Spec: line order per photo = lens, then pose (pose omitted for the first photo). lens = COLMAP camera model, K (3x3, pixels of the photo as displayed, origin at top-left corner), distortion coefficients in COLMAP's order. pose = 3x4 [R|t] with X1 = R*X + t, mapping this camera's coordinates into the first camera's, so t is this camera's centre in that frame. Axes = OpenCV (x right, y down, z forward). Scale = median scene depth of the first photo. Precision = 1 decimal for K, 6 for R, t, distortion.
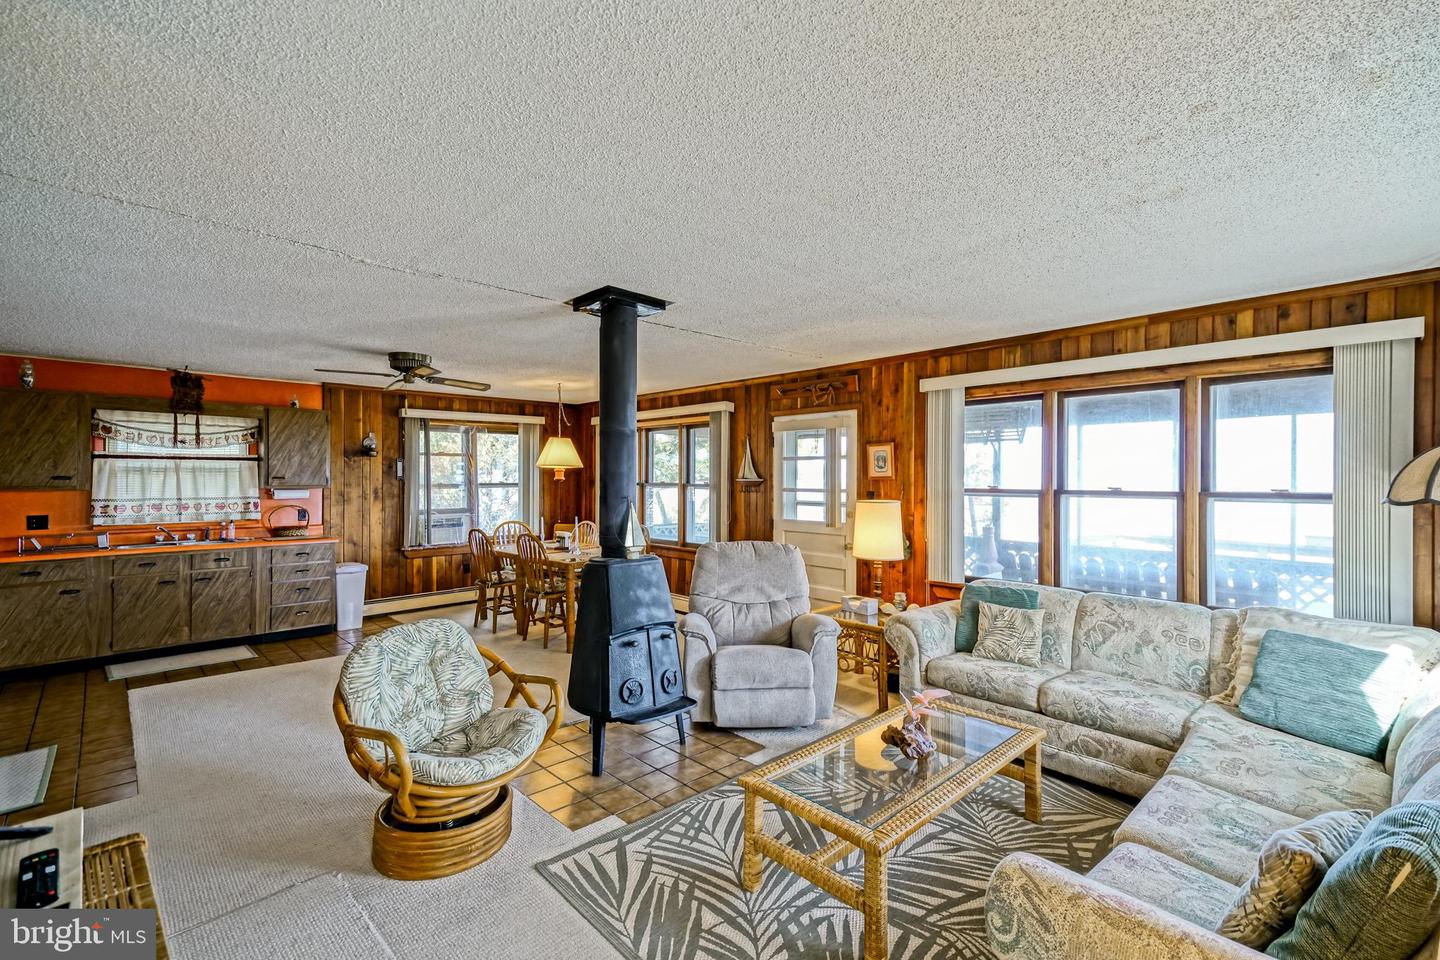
lens RADIAL K [[644.4, 0, 705.6], [0, 644.4, 478.0], [0, 0, 1]] dist [0.032401, -0.000295]
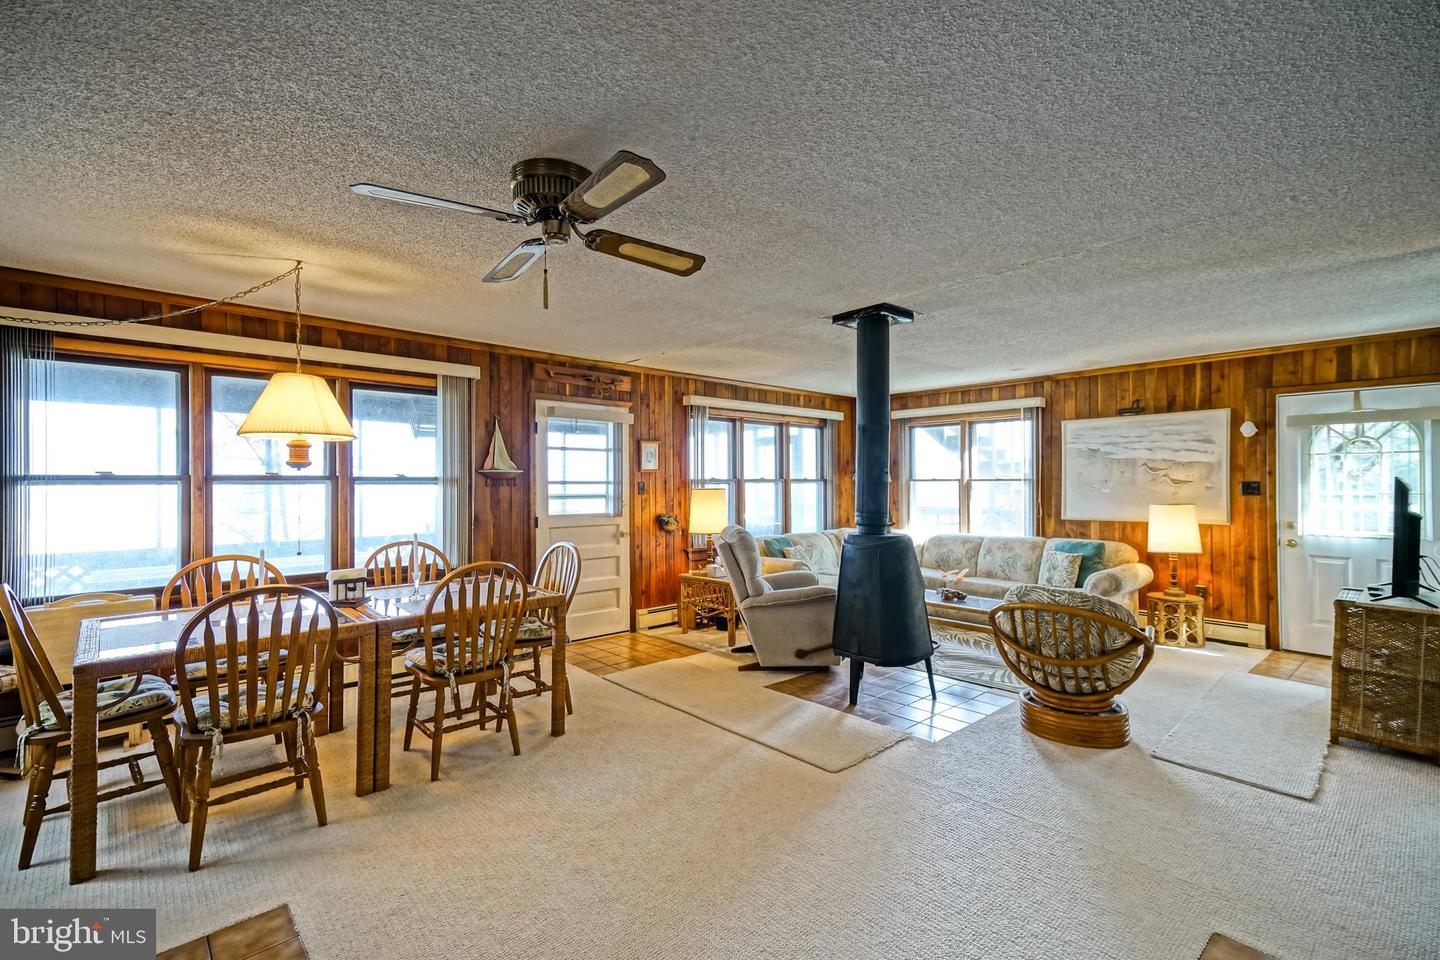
lens RADIAL K [[634.5, 0, 712.8], [0, 634.5, 486.0], [0, 0, 1]] dist [0.033243, -0.000132]
pose [[0.014690, -0.011151, 0.999830, -0.775946], [-0.001173, 0.999937, 0.011169, 0.013625], [-0.999891, -0.001337, 0.014676, 0.772126]]
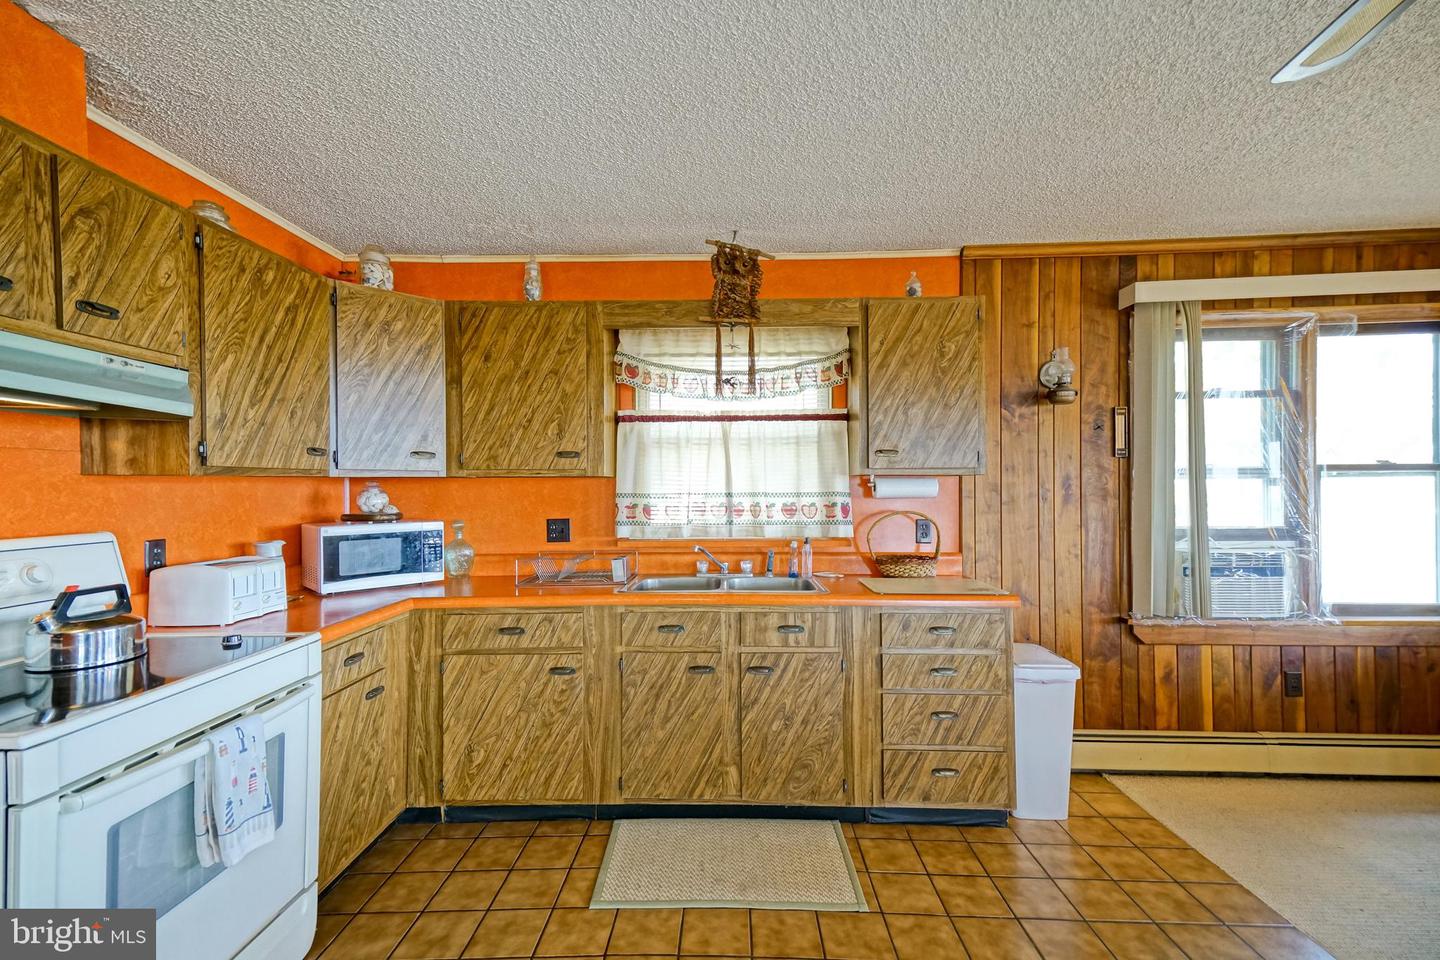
lens RADIAL K [[631.8, 0, 718.1], [0, 631.8, 488.4], [0, 0, 1]] dist [0.039036, -0.000381]
pose [[0.723212, 0.000729, -0.690626, -0.449571], [0.006659, 0.999946, 0.008028, 0.022286], [0.690594, -0.010405, 0.723168, 0.619773]]
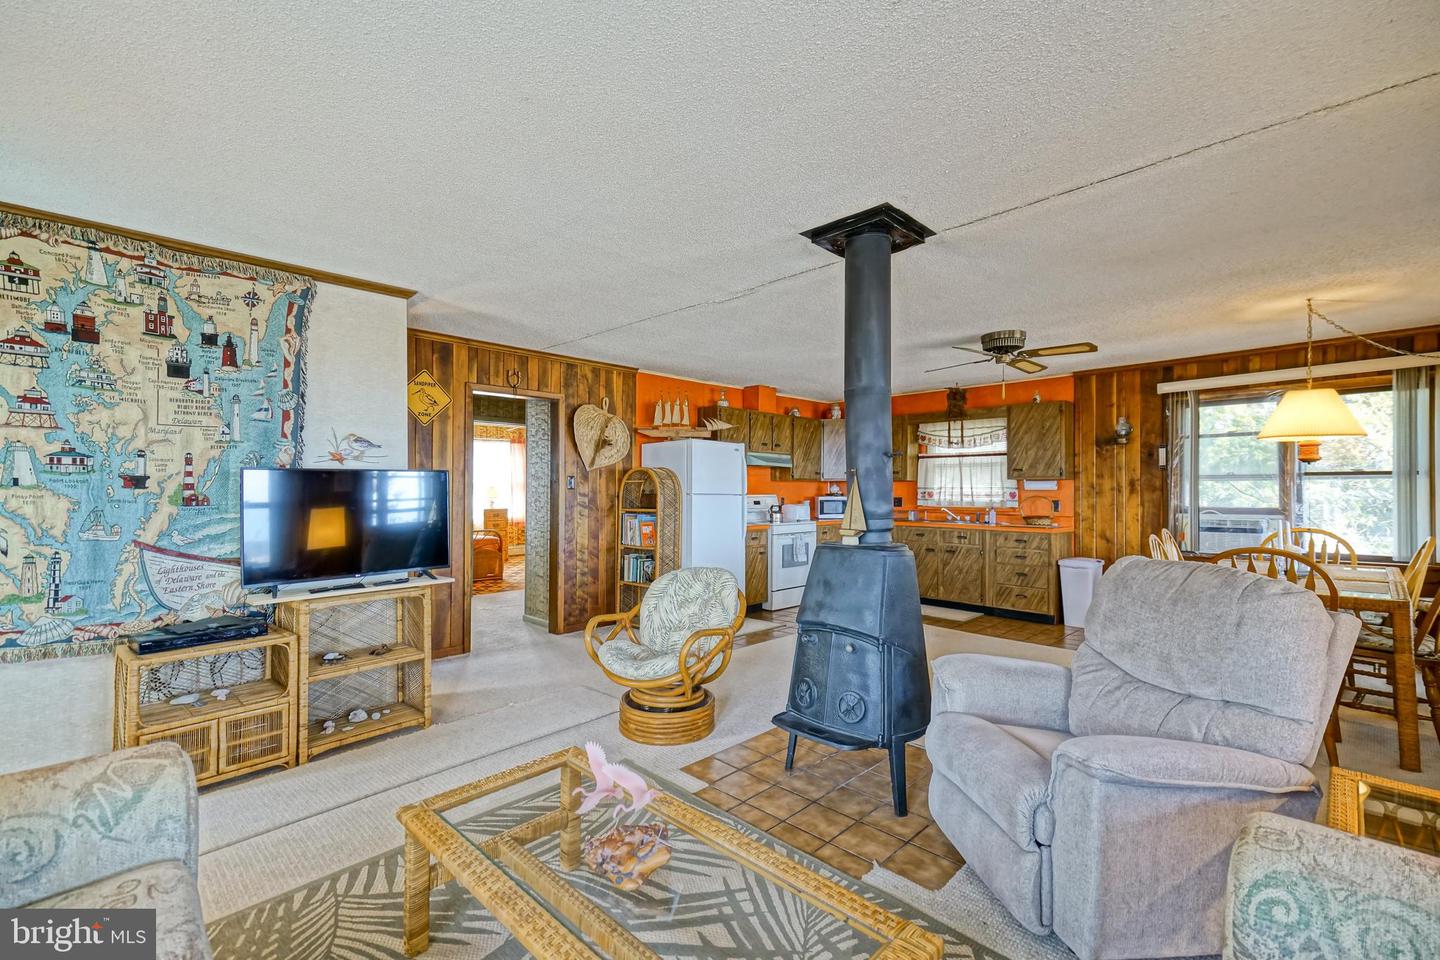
lens RADIAL K [[638.2, 0, 720.0], [0, 638.2, 480.0], [0, 0, 1]] dist [0.049690, -0.000207]
pose [[0.049721, -0.013157, -0.998676, 0.414068], [0.002261, 0.999912, -0.013060, 0.031100], [0.998761, -0.001608, 0.049746, 0.470001]]
